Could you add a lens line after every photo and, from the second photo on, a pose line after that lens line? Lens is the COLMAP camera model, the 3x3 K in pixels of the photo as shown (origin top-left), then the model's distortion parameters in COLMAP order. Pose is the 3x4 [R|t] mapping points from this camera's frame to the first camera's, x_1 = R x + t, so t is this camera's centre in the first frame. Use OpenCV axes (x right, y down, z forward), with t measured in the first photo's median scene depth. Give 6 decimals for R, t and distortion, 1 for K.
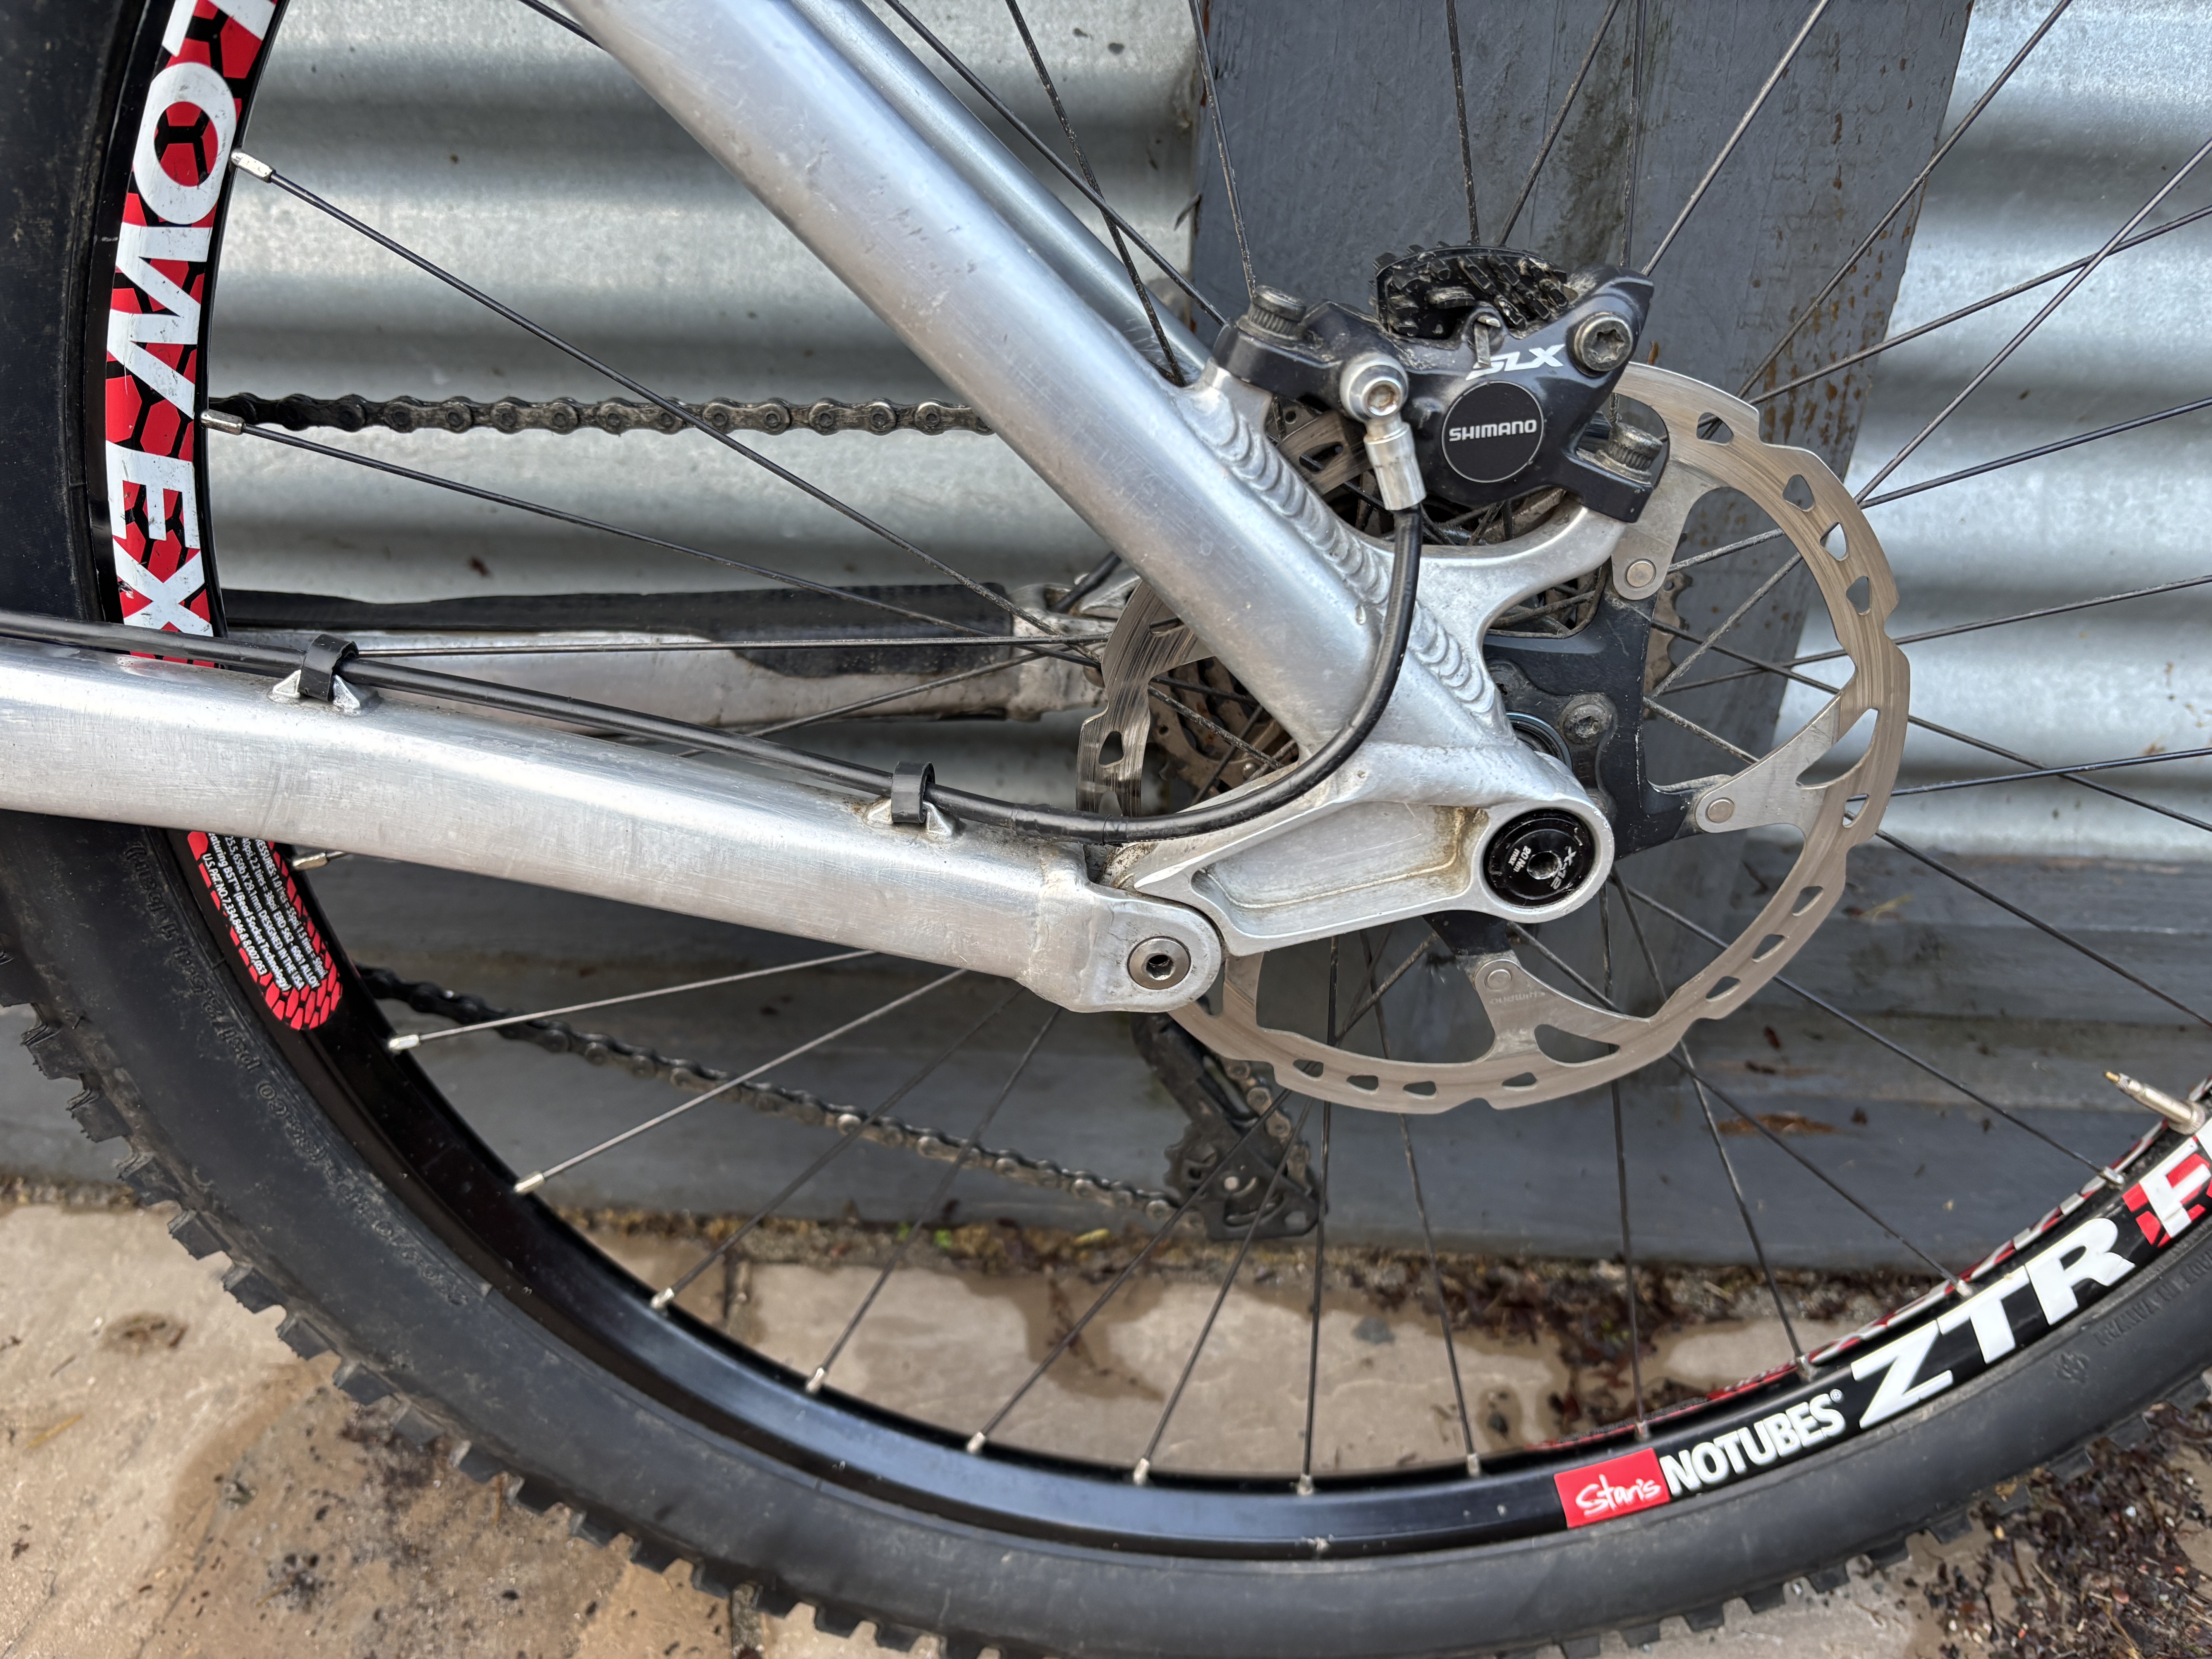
lens RADIAL K [[1668.4, 0, 1124.4], [0, 1668.4, 867.4], [0, 0, 1]] dist [0.046292, -0.067551]
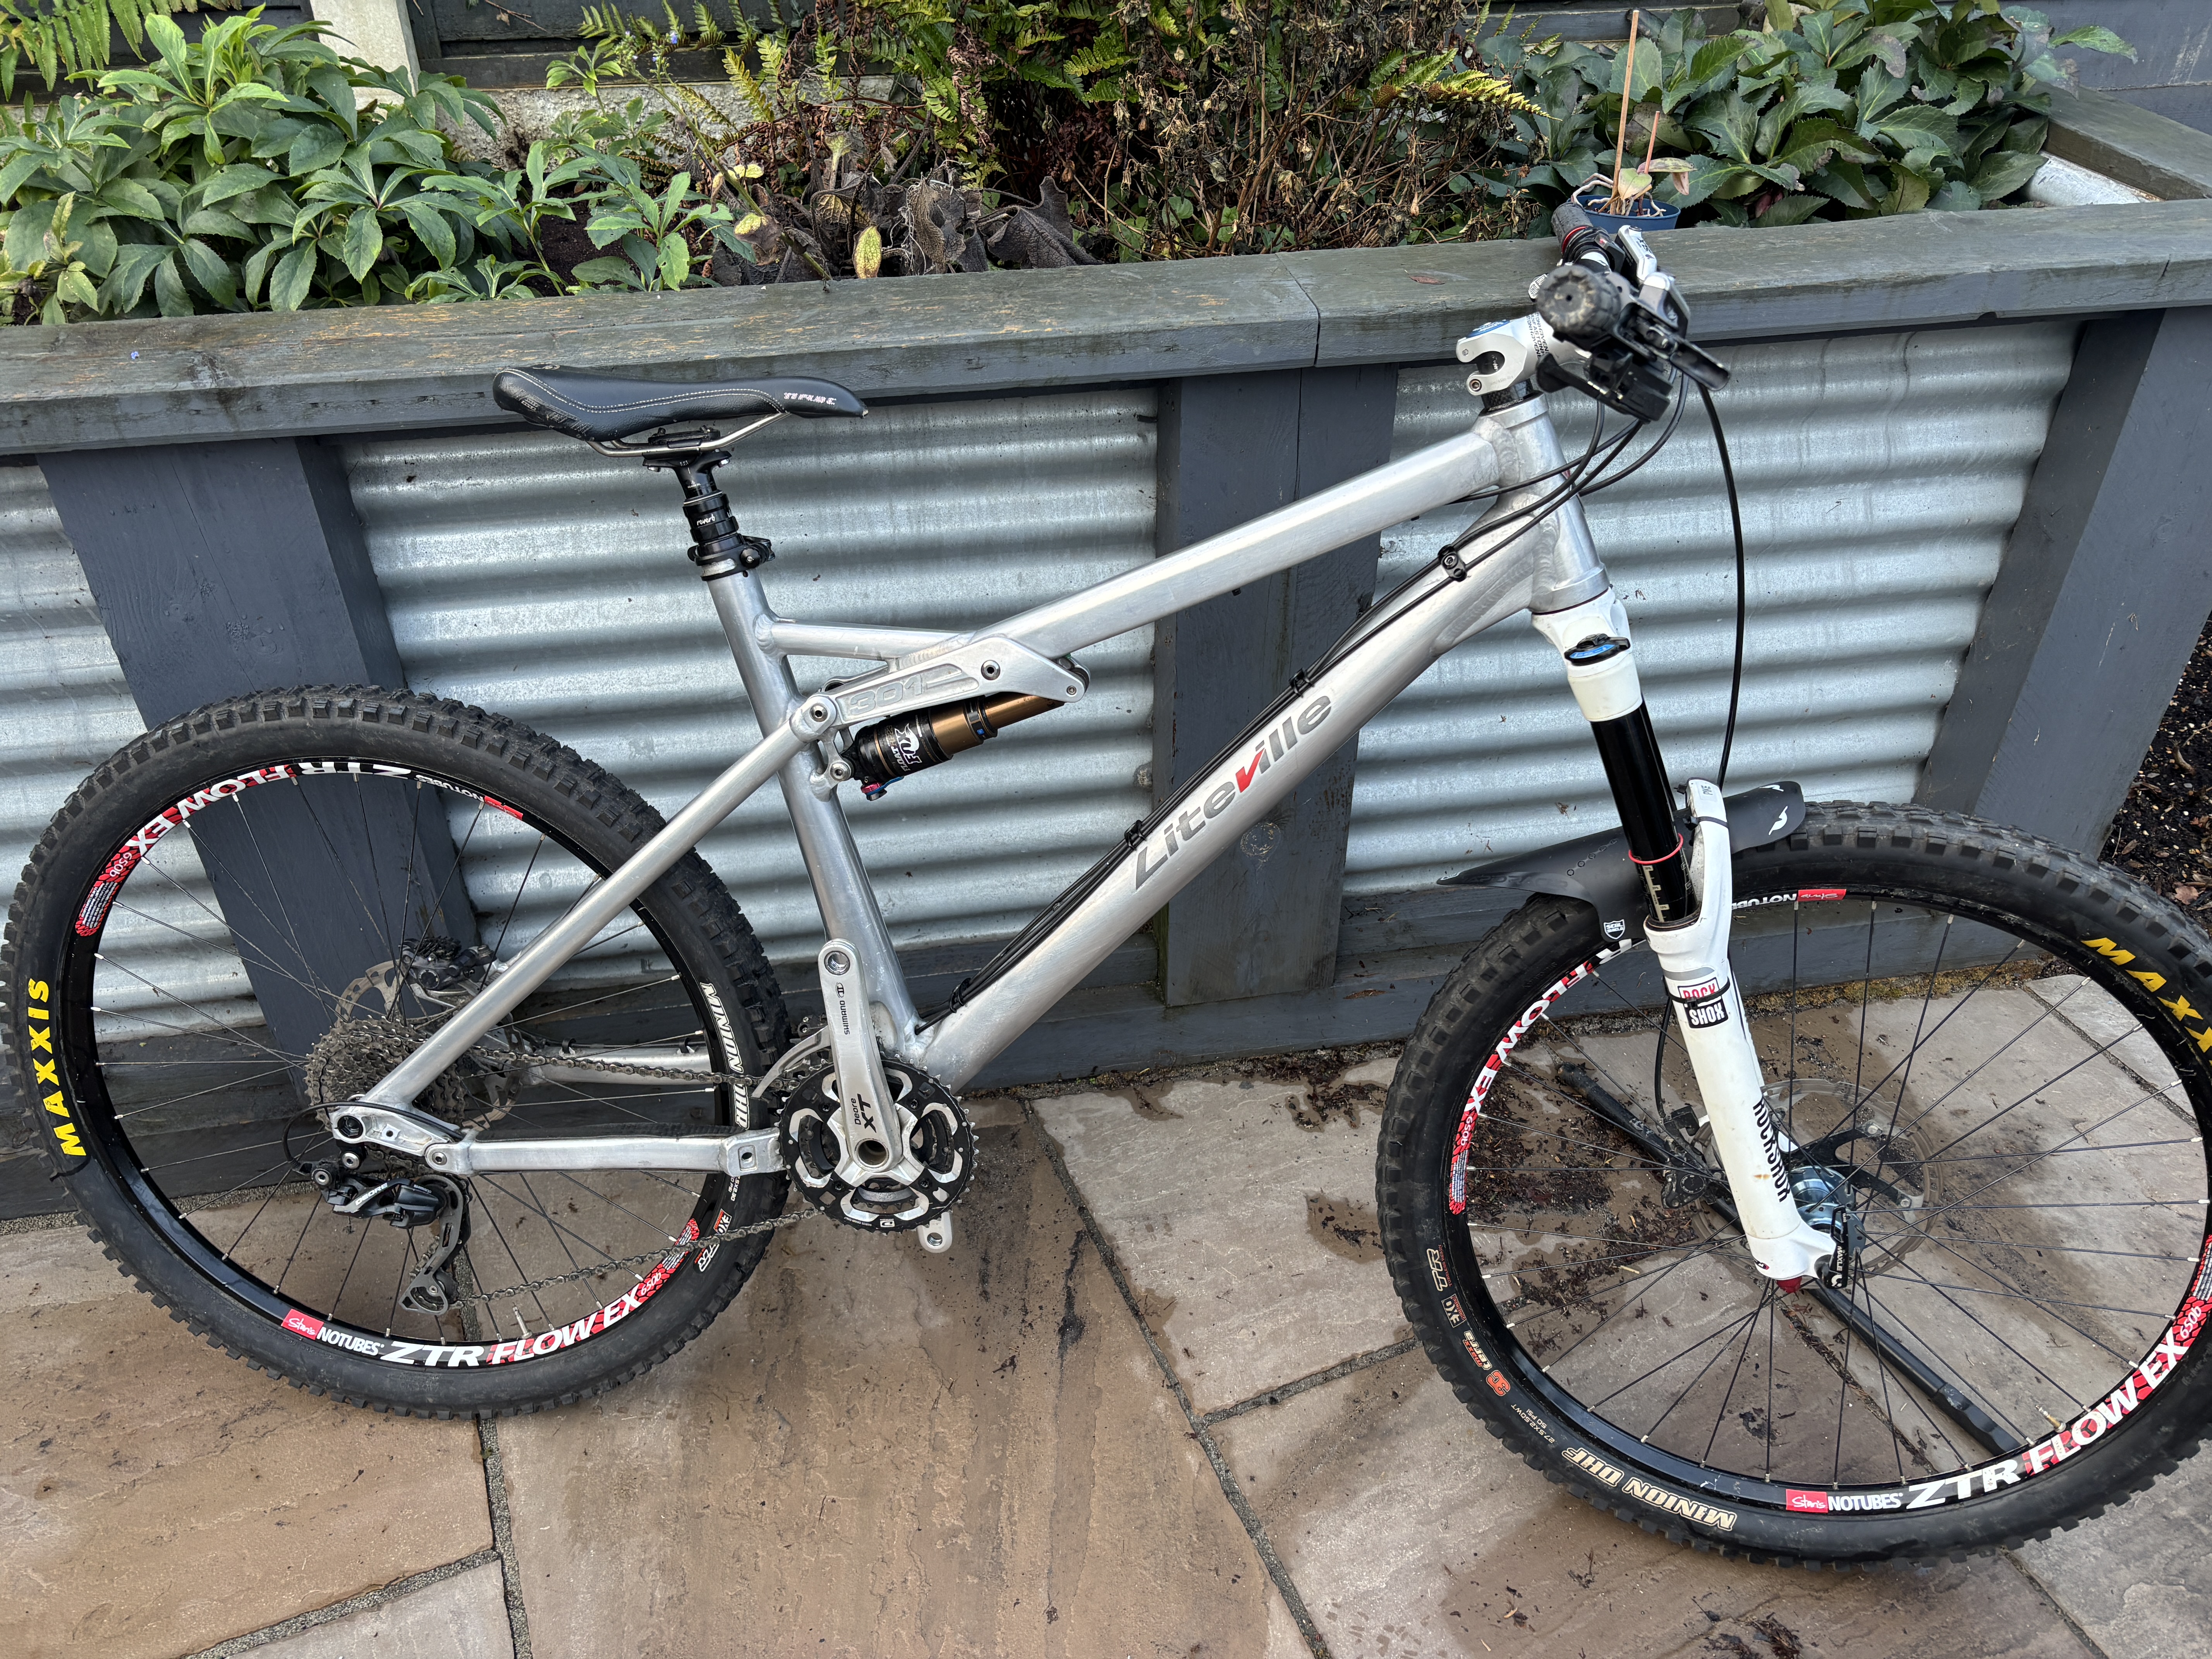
lens RADIAL K [[1668.4, 0, 1105.9], [0, 1668.4, 824.7], [0, 0, 1]] dist [0.046292, -0.067551]
pose [[0.976280, -0.145429, 0.160401, -0.490588], [0.142701, 0.989357, 0.028460, -0.288972], [-0.162833, -0.004896, 0.986642, -1.825800]]
